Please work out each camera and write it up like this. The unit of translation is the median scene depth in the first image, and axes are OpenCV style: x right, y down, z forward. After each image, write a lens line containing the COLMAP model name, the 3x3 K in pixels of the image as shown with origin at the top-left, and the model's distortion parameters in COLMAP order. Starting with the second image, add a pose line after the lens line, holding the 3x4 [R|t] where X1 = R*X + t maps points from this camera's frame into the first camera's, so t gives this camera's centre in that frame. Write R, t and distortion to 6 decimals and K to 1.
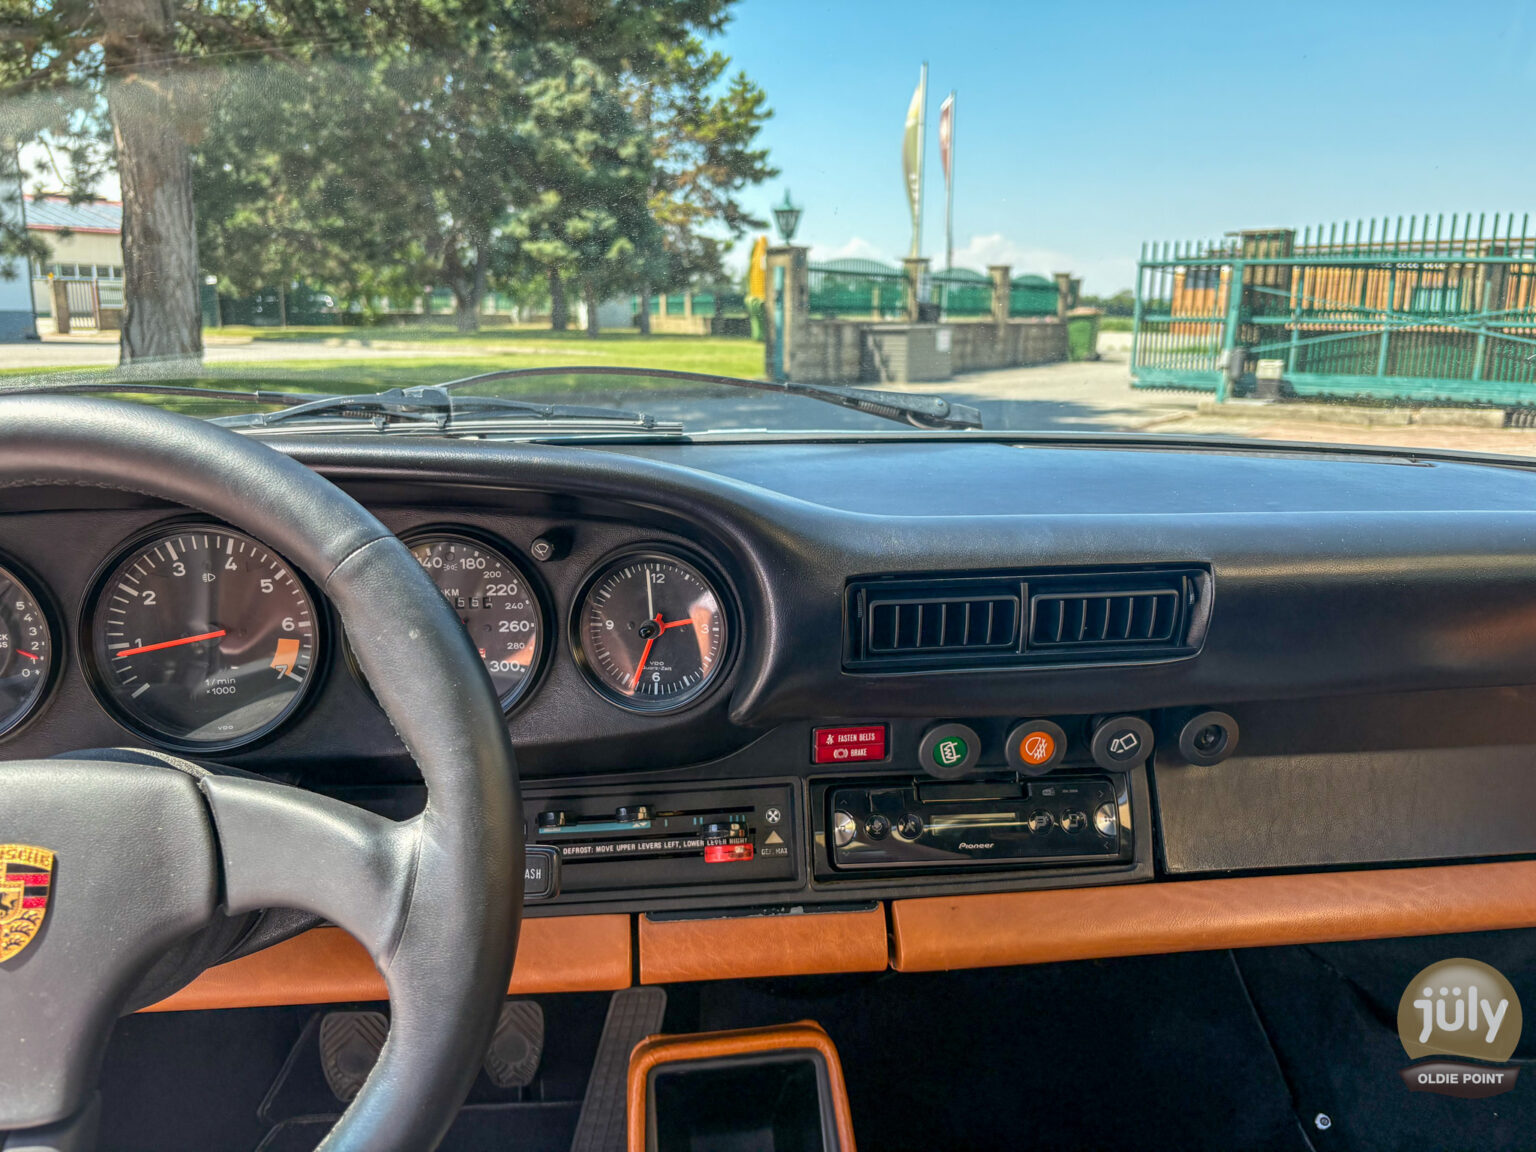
lens RADIAL K [[1170.1, 0, 773.6], [0, 1170.1, 592.7], [0, 0, 1]] dist [0.048419, -0.058728]
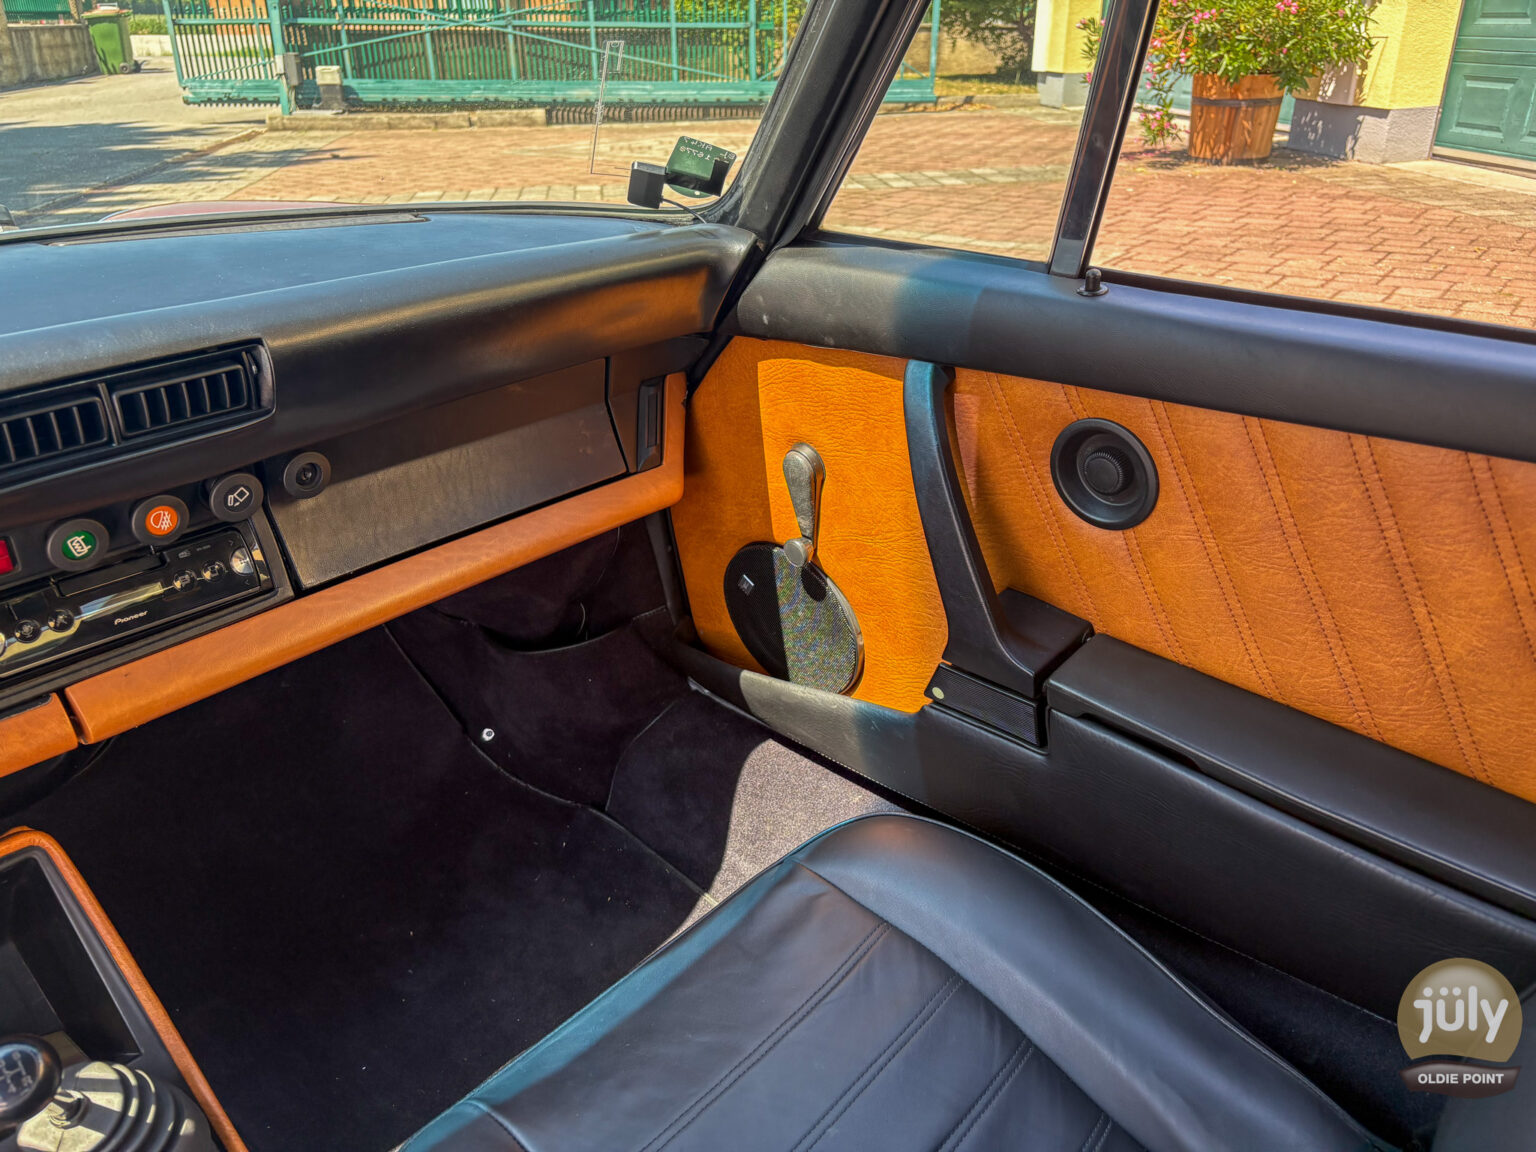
lens RADIAL K [[1174.0, 0, 763.8], [0, 1174.0, 569.0], [0, 0, 1]] dist [0.065073, -0.078361]
pose [[0.754660, -0.294786, 0.586165, -0.001536], [0.166723, 0.950219, 0.263224, -0.001791], [-0.634580, -0.100917, 0.766240, -0.015998]]
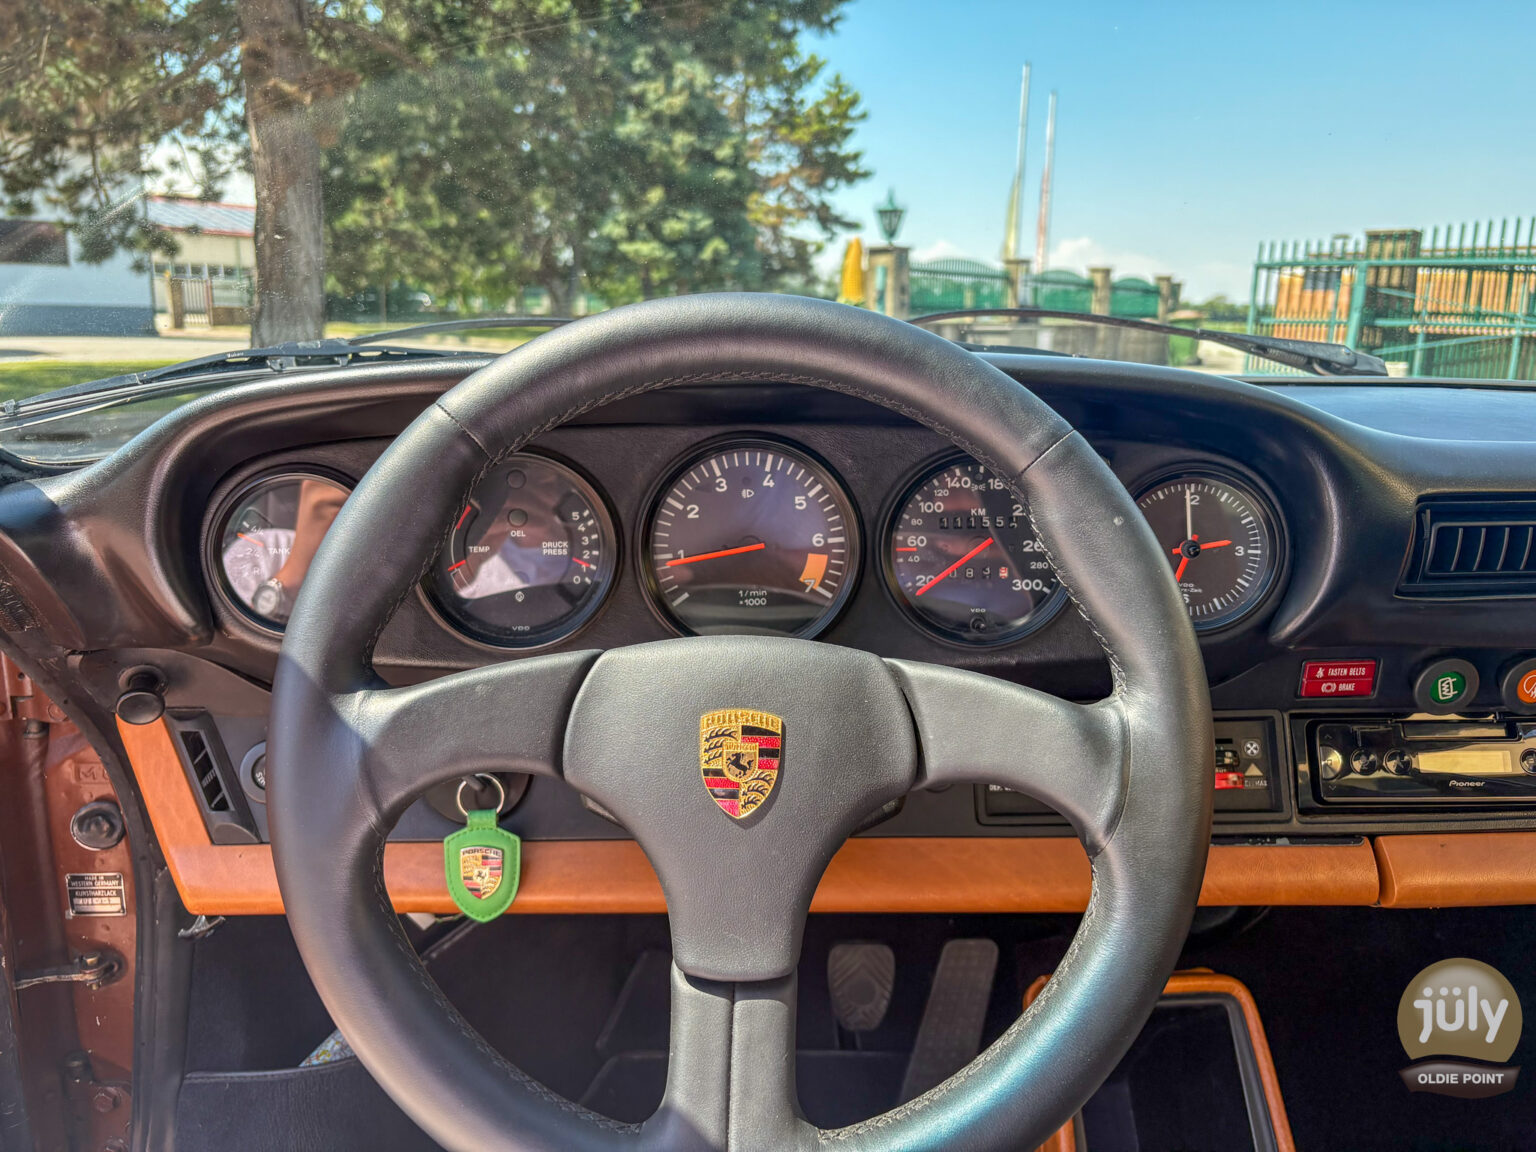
lens RADIAL K [[1179.1, 0, 773.0], [0, 1179.1, 583.4], [0, 0, 1]] dist [0.022152, -0.008530]
pose [[0.997715, 0.021669, -0.063989, -0.021179], [-0.022372, 0.999697, -0.010293, 0.004210], [0.063747, 0.011701, 0.997898, -0.002247]]
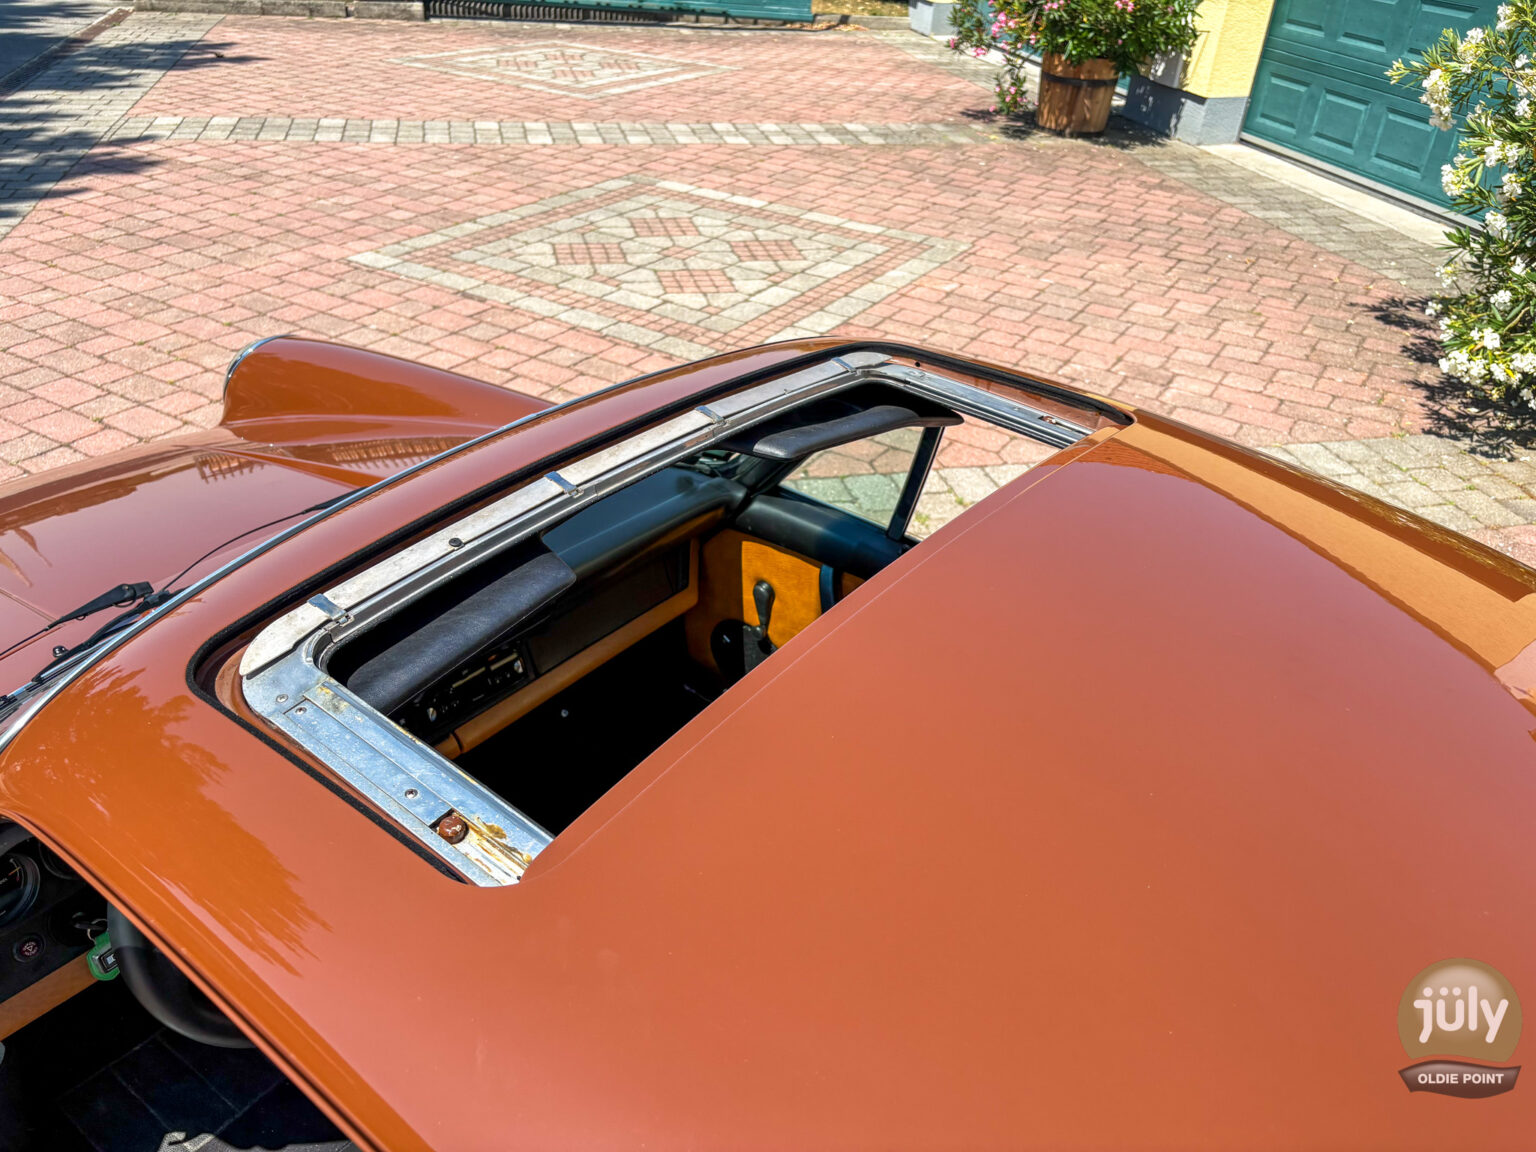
lens RADIAL K [[1216.2, 0, 768.0], [0, 1216.2, 576.0], [0, 0, 1]] dist [-0.006782, -0.007573]
pose [[0.683751, -0.351228, 0.639627, -0.062286], [0.106175, 0.915101, 0.388995, -0.061412], [-0.721950, -0.198063, 0.662993, -0.071499]]
